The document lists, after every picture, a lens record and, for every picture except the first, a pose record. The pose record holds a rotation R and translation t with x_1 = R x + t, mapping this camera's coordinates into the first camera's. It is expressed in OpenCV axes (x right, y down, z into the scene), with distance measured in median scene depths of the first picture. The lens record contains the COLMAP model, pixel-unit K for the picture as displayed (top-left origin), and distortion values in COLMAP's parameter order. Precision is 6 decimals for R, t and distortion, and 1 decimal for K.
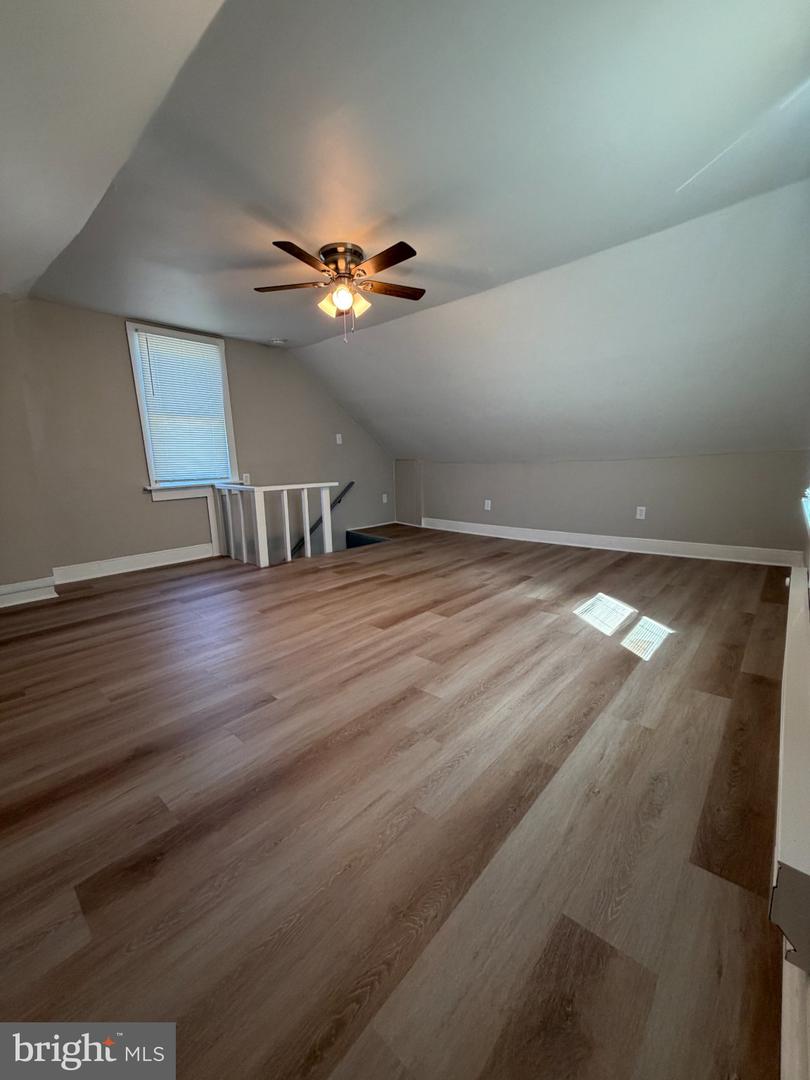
lens RADIAL K [[428.9, 0, 405.8], [0, 428.9, 538.7], [0, 0, 1]] dist [-0.001335, 0.000279]
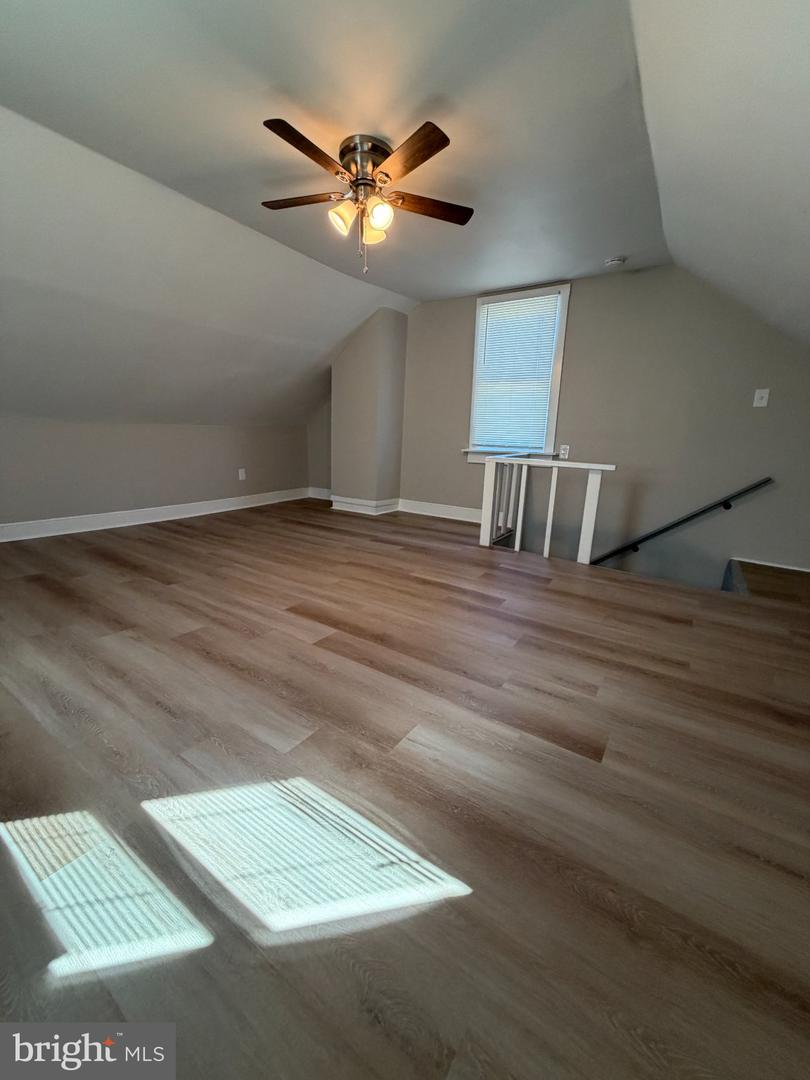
lens RADIAL K [[428.9, 0, 405.5], [0, 428.9, 540.8], [0, 0, 1]] dist [-0.001335, 0.000279]
pose [[0.141311, 0.270183, -0.952383, 0.755340], [-0.216195, 0.947237, 0.236645, -0.182454], [0.966070, 0.172460, 0.192267, 0.981797]]
